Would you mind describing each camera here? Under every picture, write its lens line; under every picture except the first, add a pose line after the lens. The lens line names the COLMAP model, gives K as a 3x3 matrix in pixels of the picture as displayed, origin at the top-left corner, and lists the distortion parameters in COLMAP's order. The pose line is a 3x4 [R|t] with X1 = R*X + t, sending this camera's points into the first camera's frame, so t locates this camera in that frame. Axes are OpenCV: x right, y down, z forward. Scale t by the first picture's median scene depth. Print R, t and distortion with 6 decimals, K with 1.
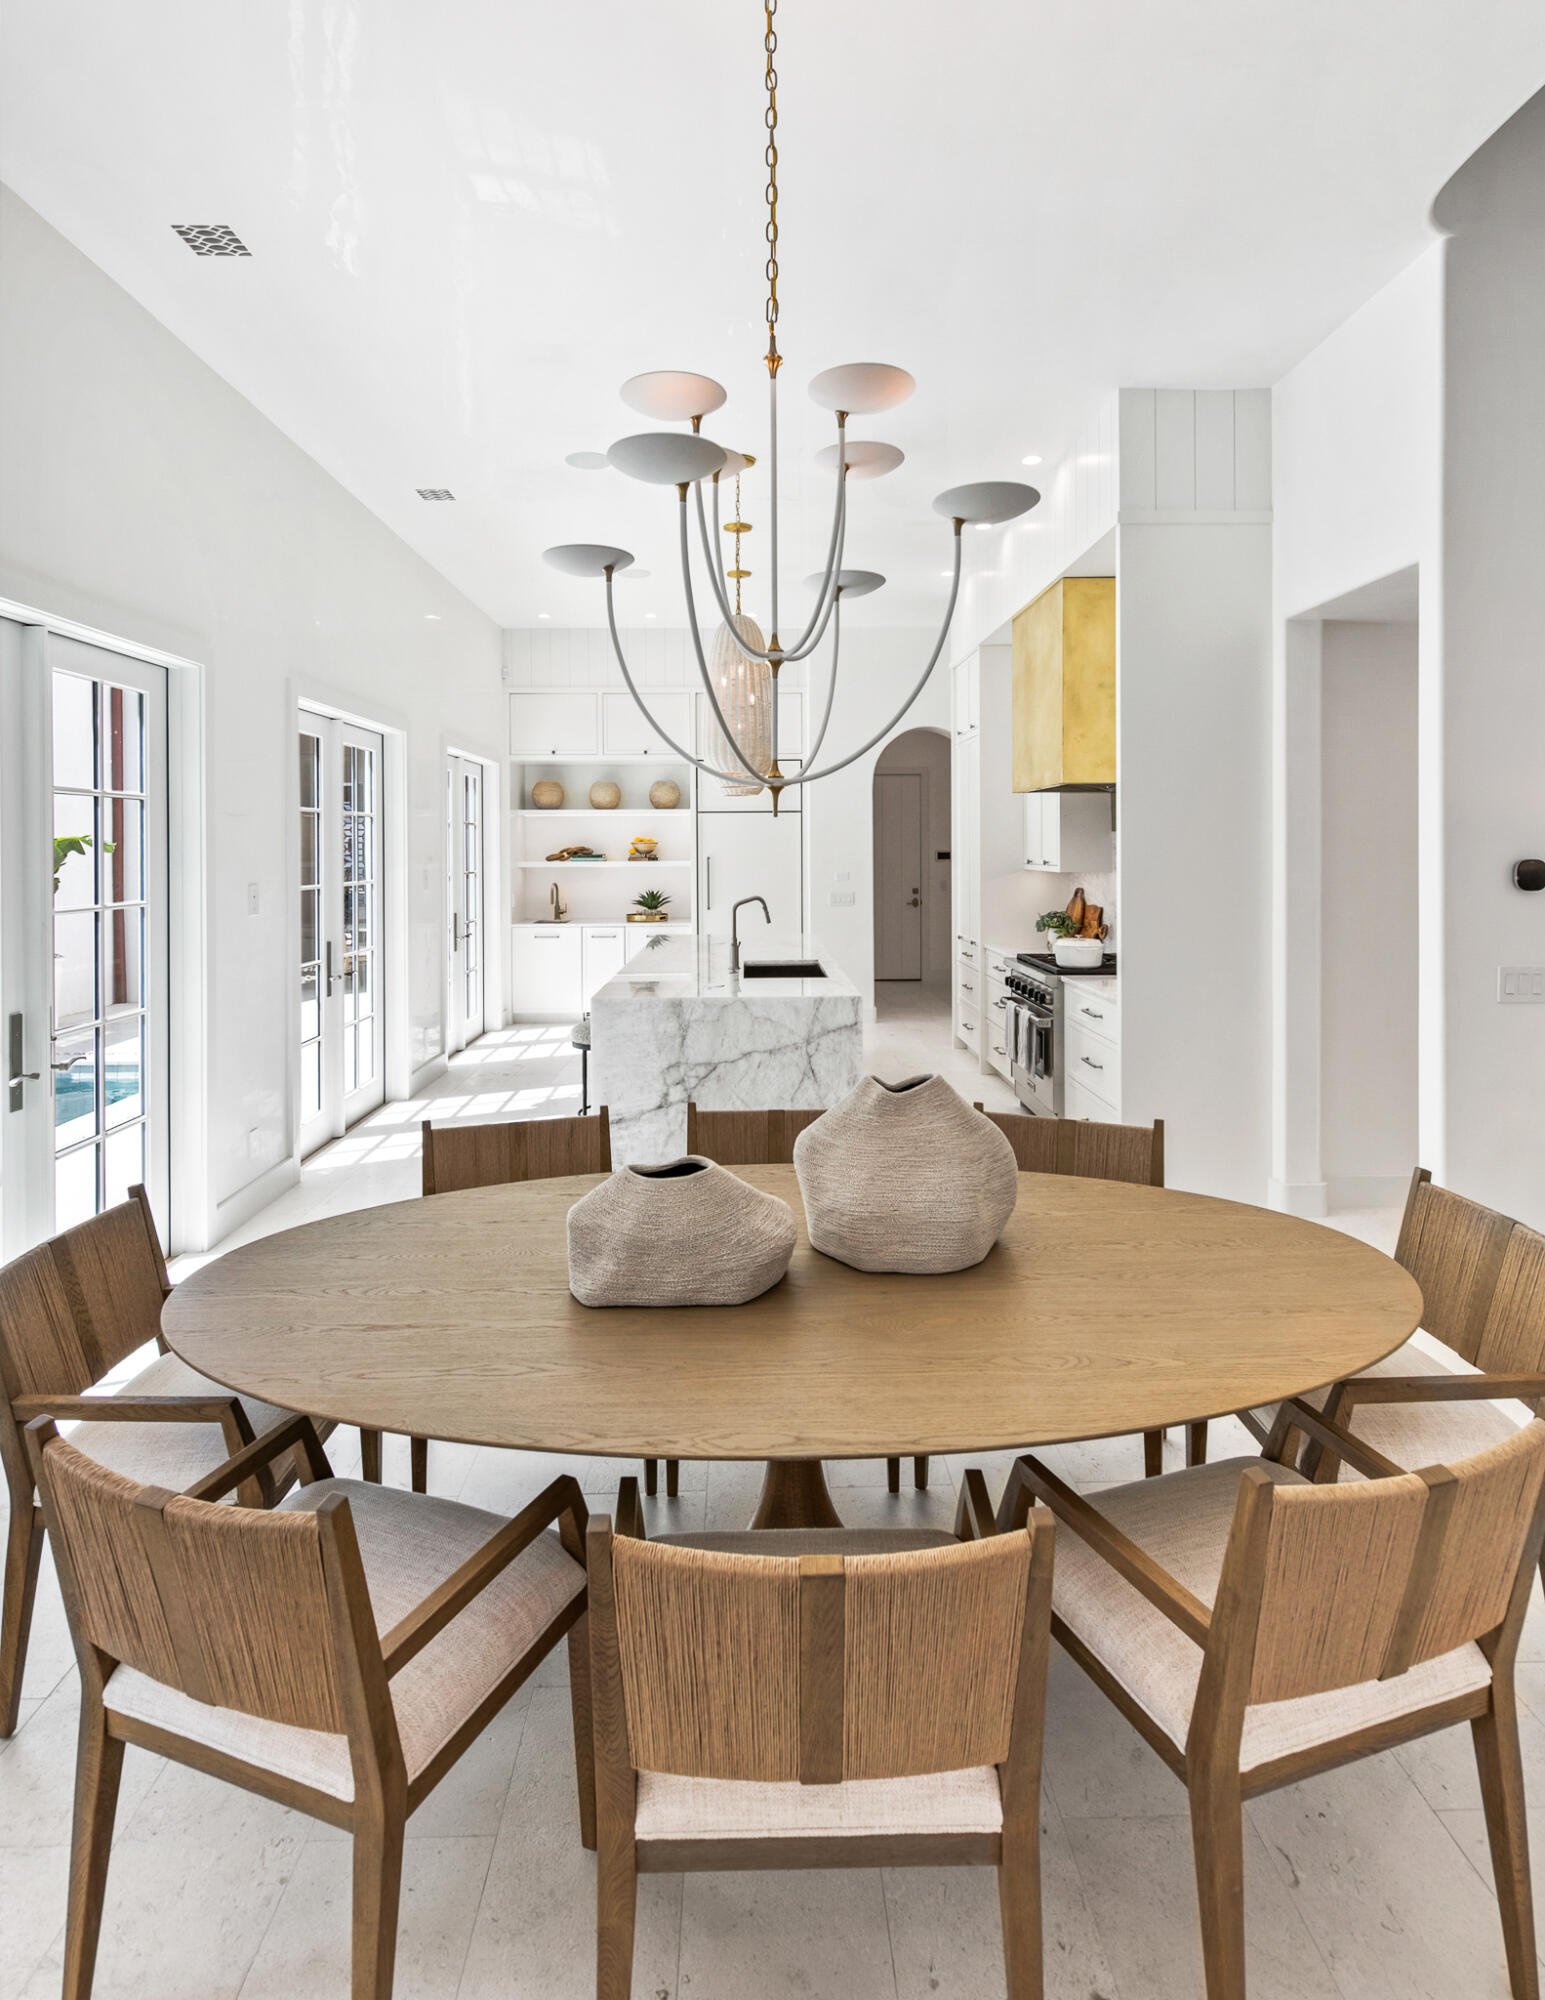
lens RADIAL K [[1063.1, 0, 788.4], [0, 1063.1, 869.9], [0, 0, 1]] dist [-0.037360, -0.001821]
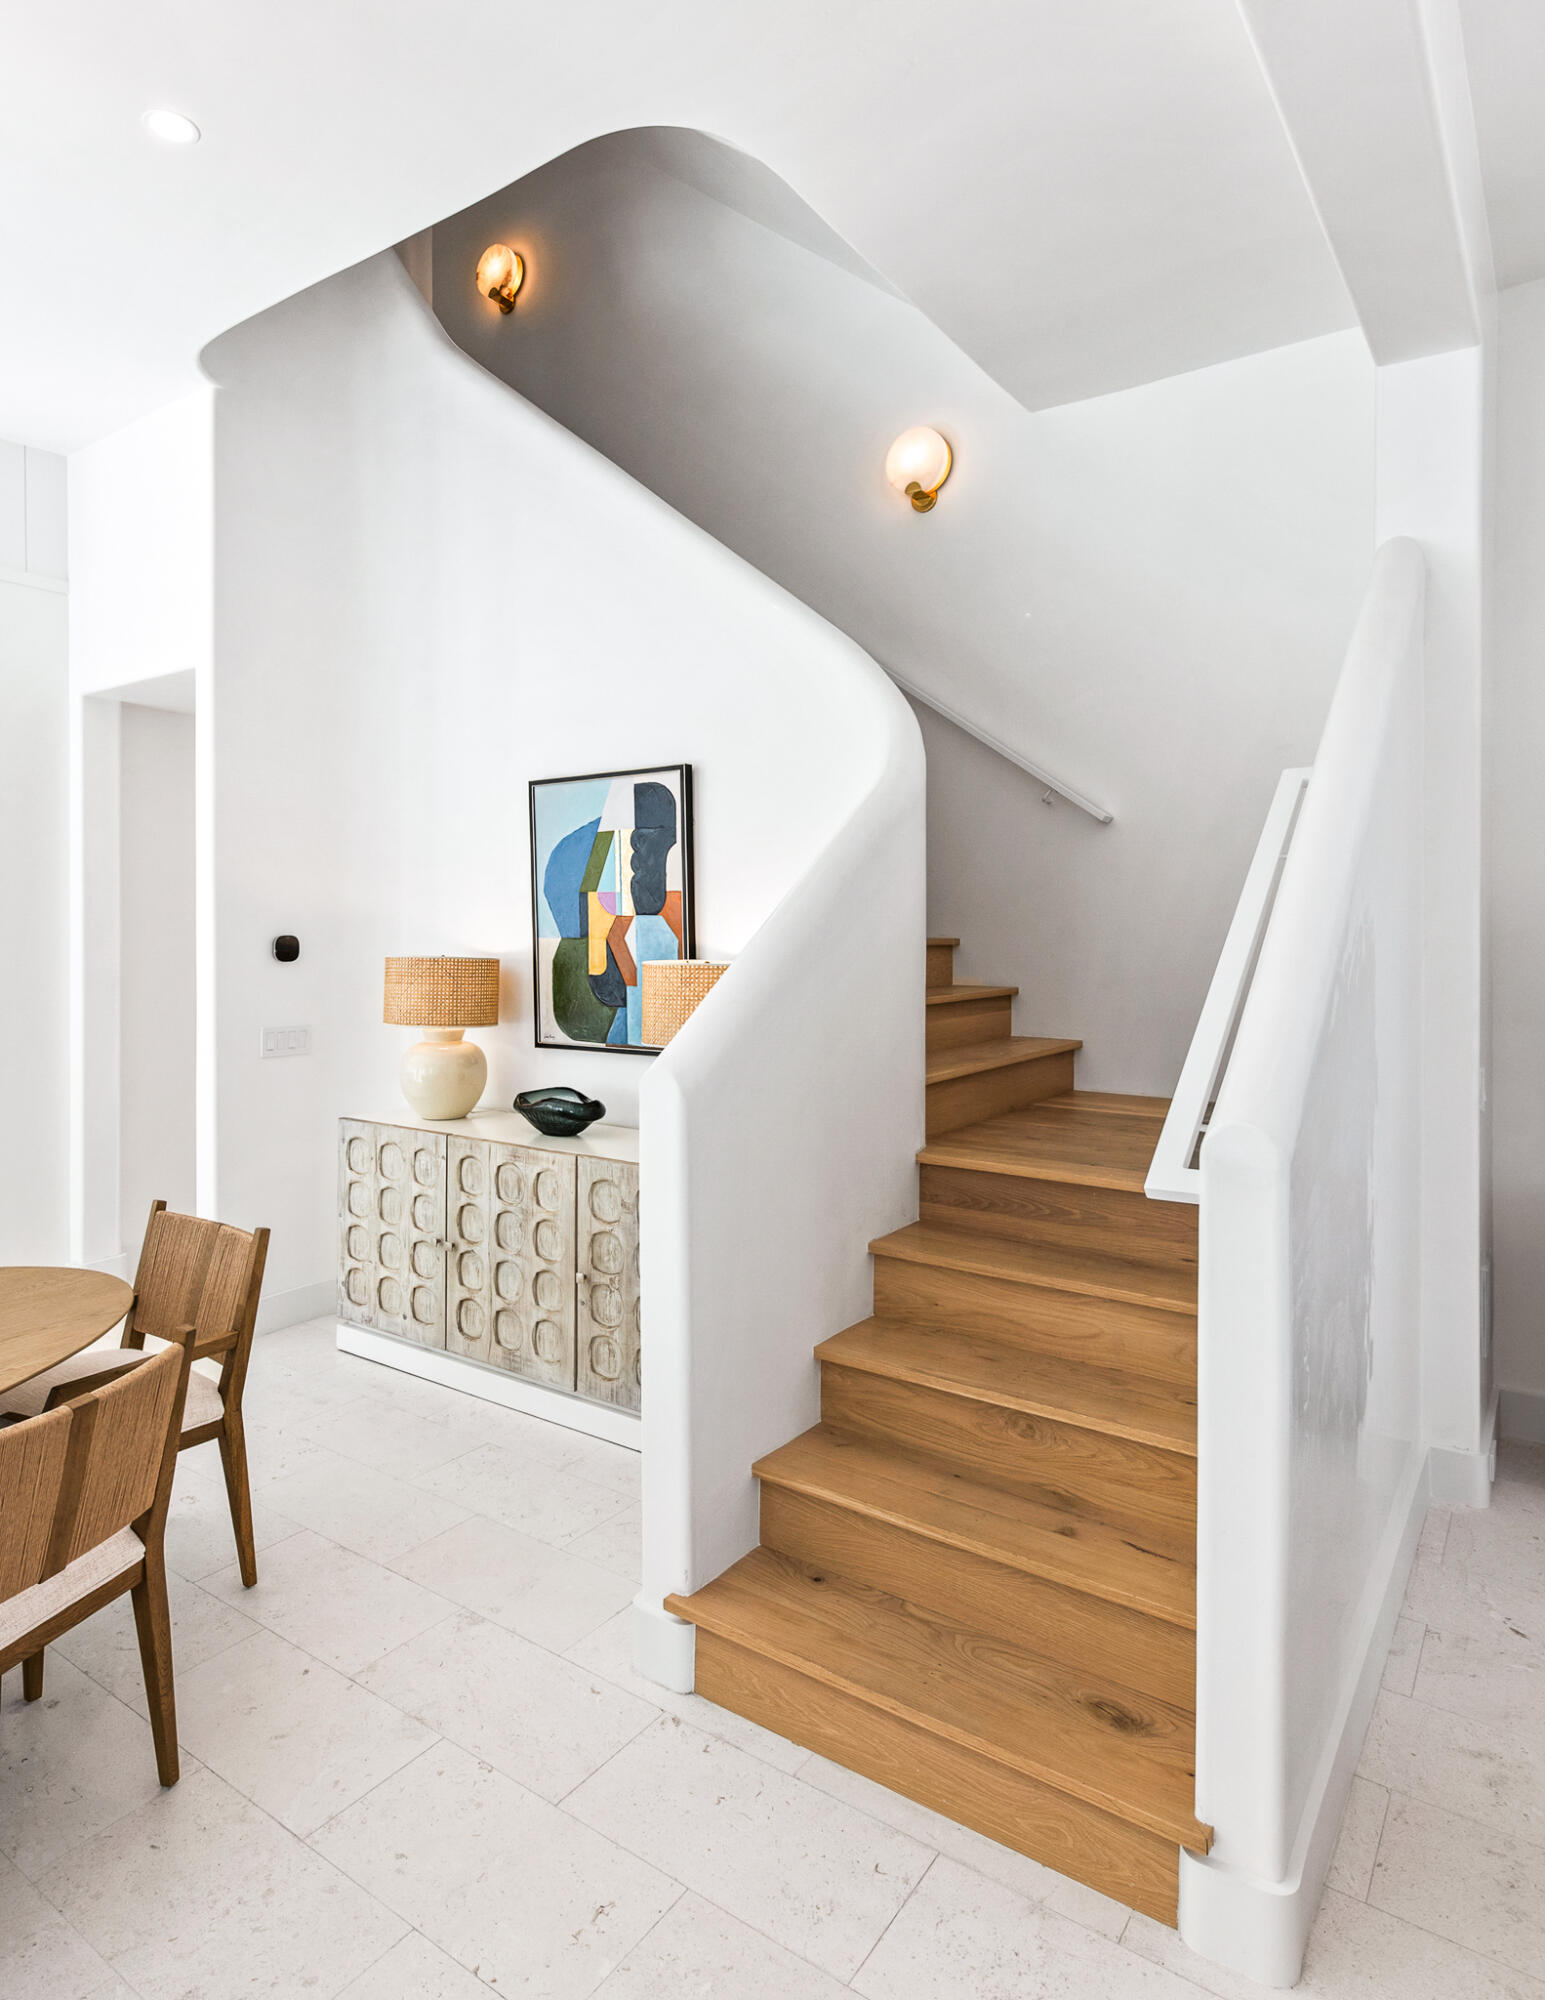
lens RADIAL K [[1155.5, 0, 760.7], [0, 1155.5, 932.1], [0, 0, 1]] dist [0.004597, -0.001573]
pose [[0.608873, 0.000024, 0.793268, -0.003325], [0.012989, 0.999866, -0.010000, 0.004117], [-0.793162, 0.016393, 0.608791, -0.146072]]
